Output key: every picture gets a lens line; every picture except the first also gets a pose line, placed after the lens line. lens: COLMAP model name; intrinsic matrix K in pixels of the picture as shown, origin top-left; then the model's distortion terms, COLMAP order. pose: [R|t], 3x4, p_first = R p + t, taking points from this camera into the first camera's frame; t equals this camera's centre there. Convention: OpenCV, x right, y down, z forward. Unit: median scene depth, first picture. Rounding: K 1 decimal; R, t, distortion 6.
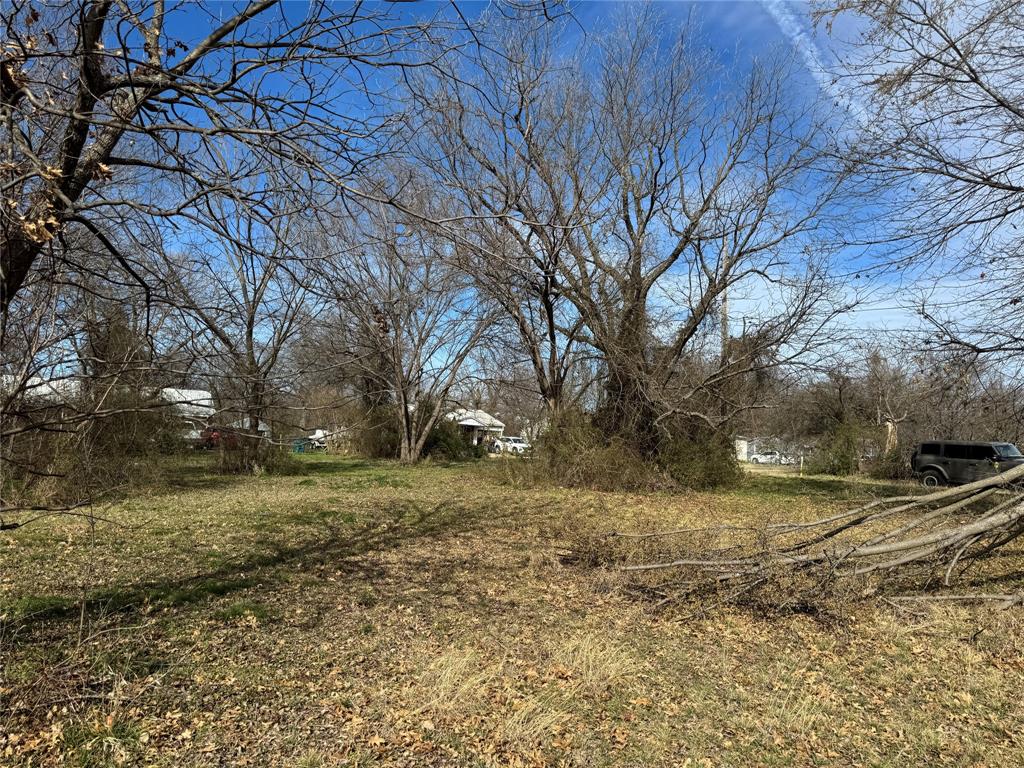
lens RADIAL K [[713.0, 0, 510.5], [0, 713.0, 384.4], [0, 0, 1]] dist [0.002966, -0.003790]
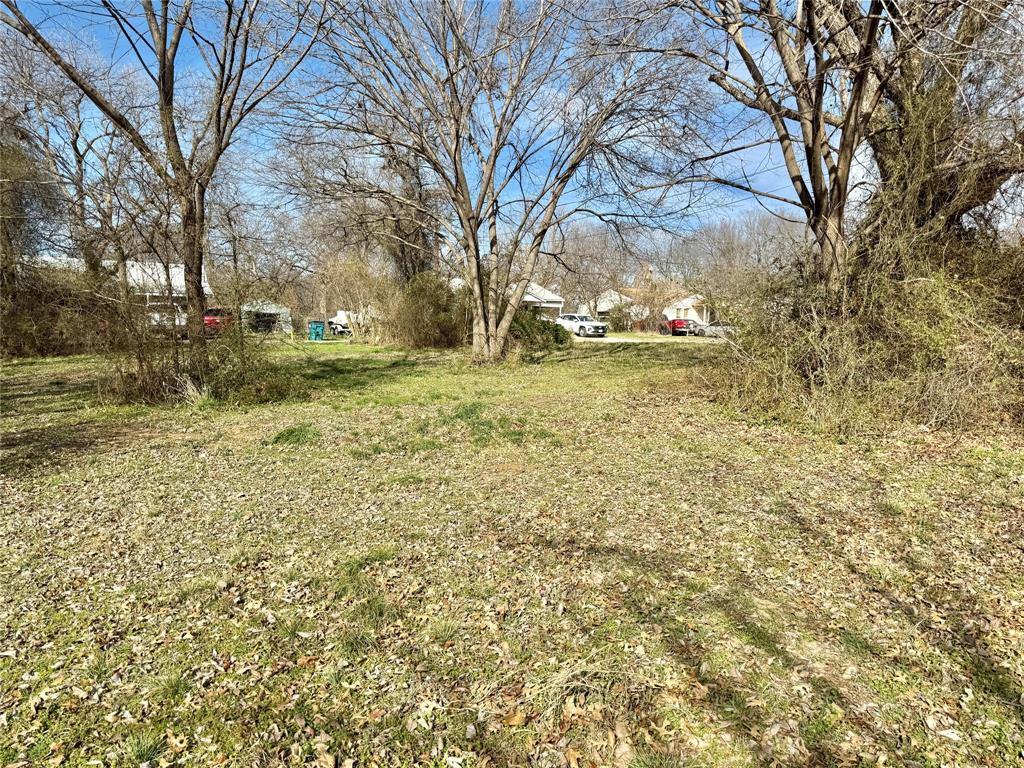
lens RADIAL K [[713.0, 0, 514.3], [0, 713.0, 385.0], [0, 0, 1]] dist [0.002966, -0.003790]
pose [[0.999188, -0.020731, -0.034553, -0.094394], [0.026308, 0.985143, 0.169709, 0.029524], [0.030522, -0.170480, 0.984888, 0.394532]]
